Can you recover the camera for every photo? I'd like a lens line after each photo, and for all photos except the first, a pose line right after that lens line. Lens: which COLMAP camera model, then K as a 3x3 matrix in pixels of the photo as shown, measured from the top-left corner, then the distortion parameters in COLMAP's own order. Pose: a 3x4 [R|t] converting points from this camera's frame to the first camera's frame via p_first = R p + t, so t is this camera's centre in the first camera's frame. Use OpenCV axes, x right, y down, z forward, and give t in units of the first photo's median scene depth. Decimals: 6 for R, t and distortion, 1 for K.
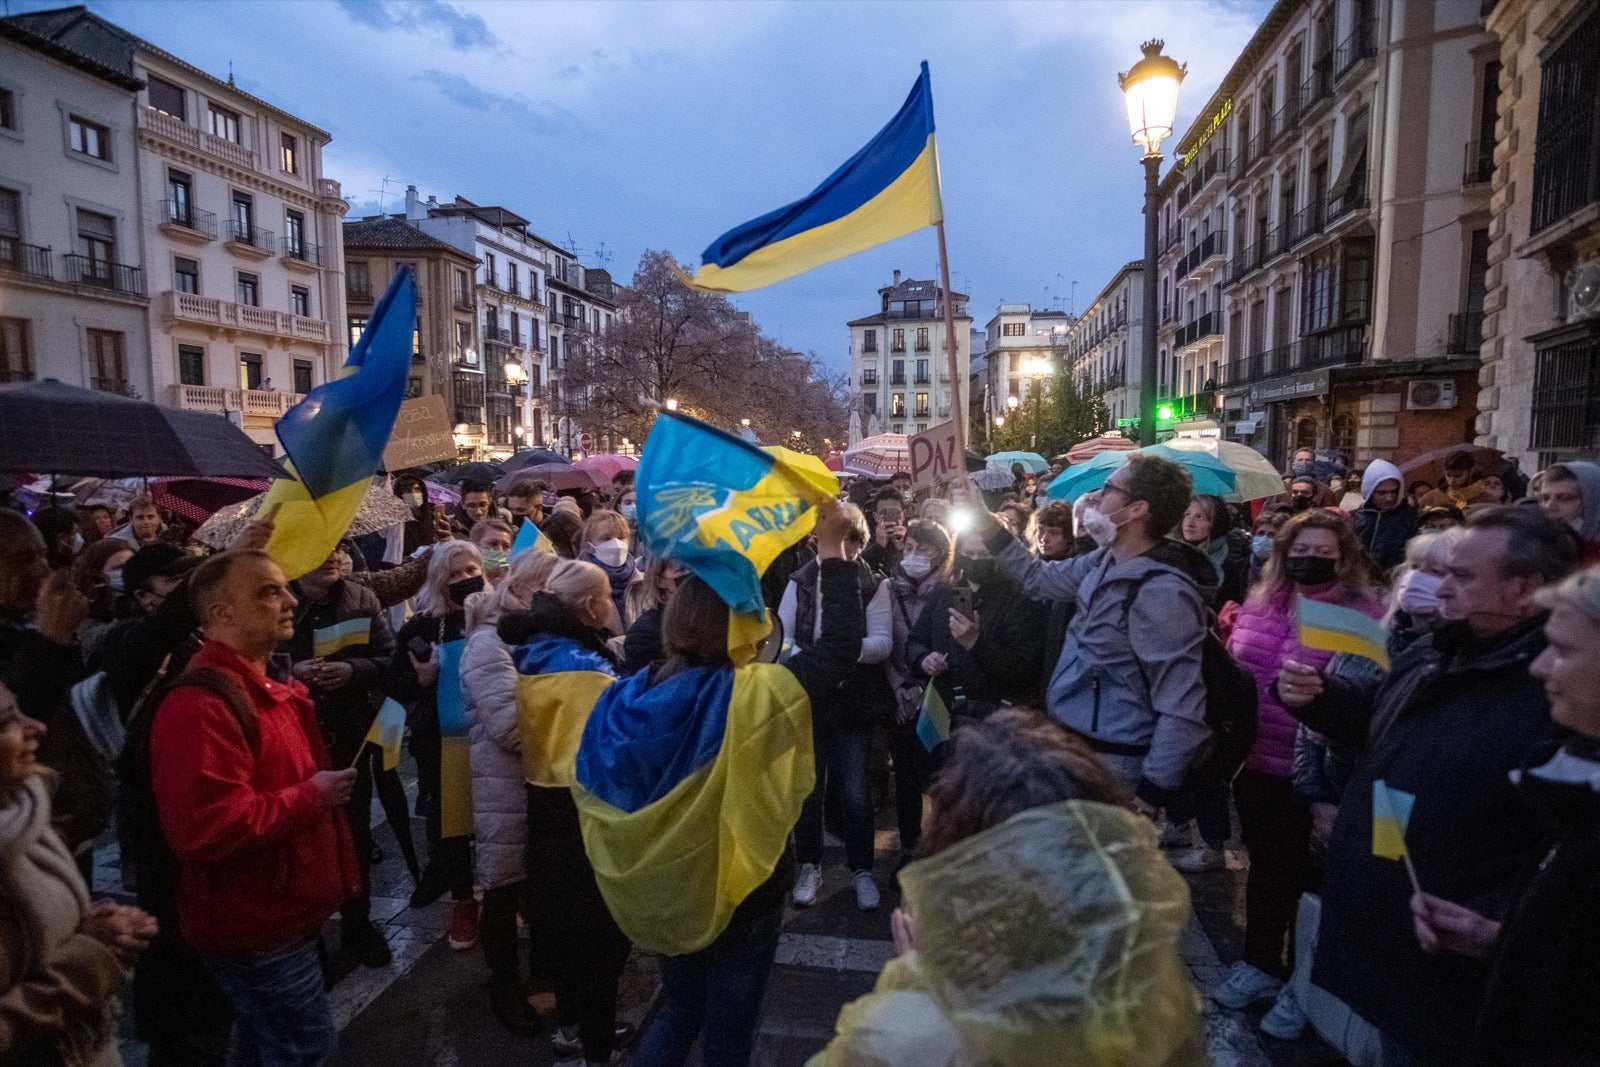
lens RADIAL K [[880.3, 0, 788.5], [0, 880.3, 529.9], [0, 0, 1]] dist [-0.025804, 0.012015]
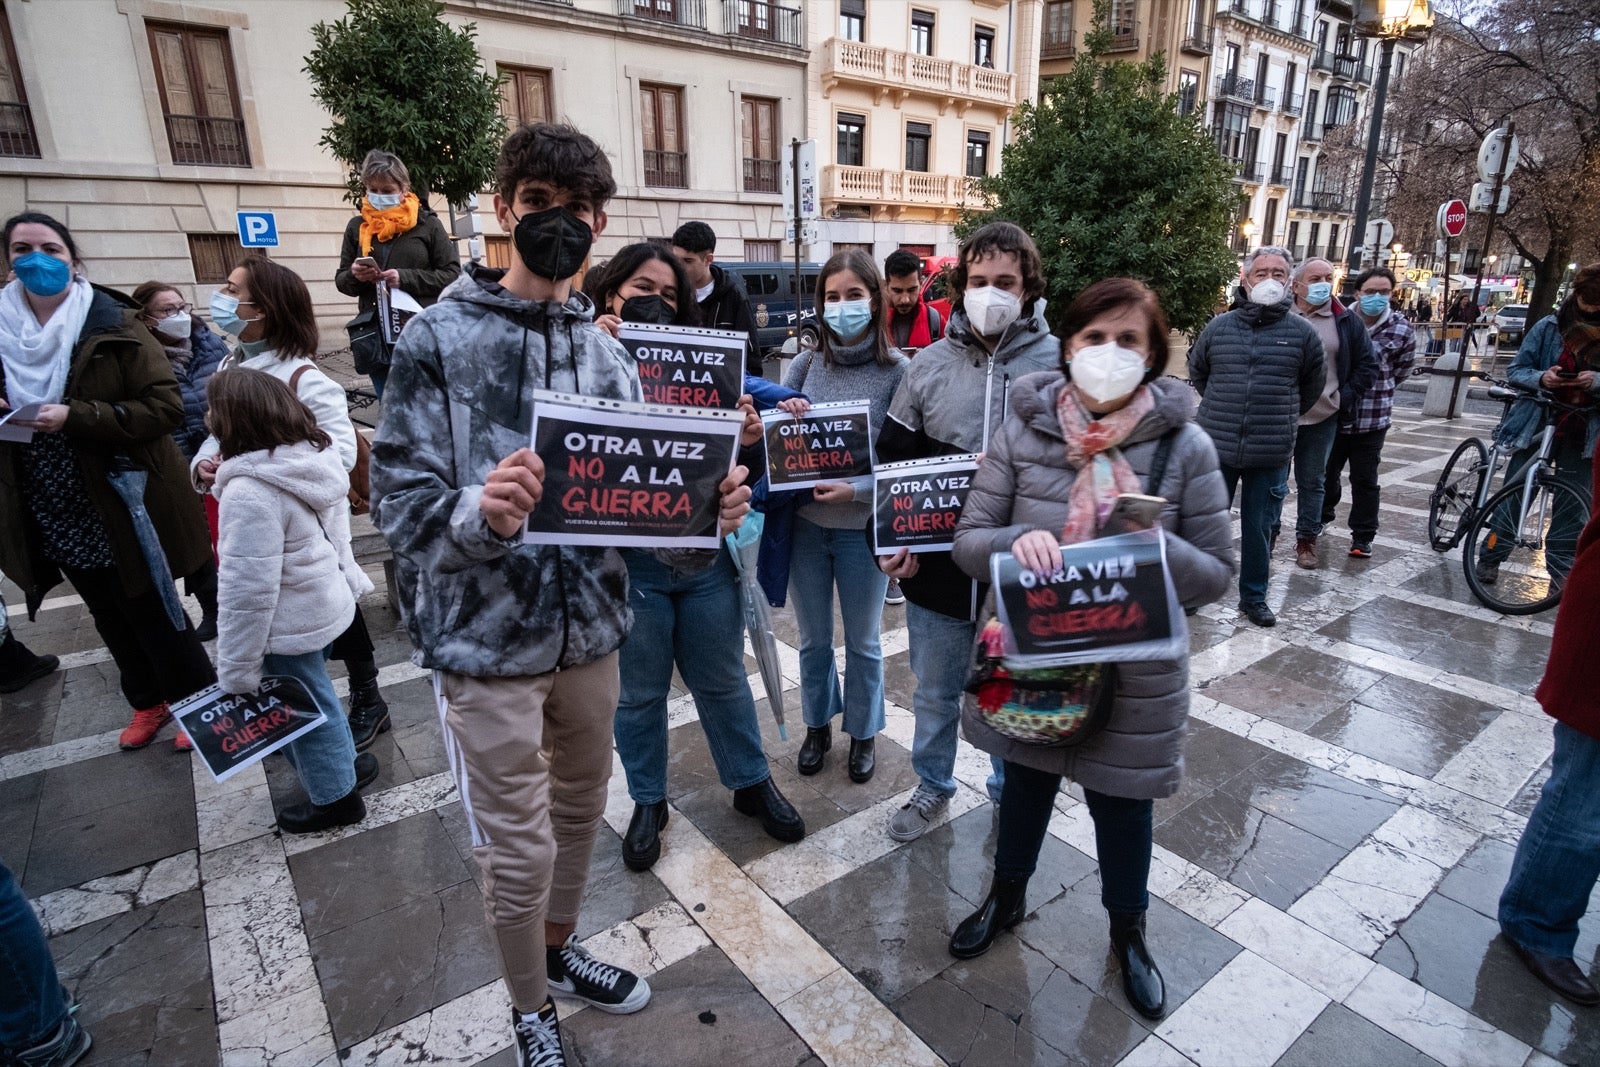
lens RADIAL K [[880.3, 0, 790.1], [0, 880.3, 538.2], [0, 0, 1]] dist [-0.025804, 0.012015]
pose [[0.753009, 0.193810, -0.628820, -0.108767], [-0.059783, 0.971838, 0.227942, -0.009404], [0.655288, -0.134050, 0.743389, 0.231847]]
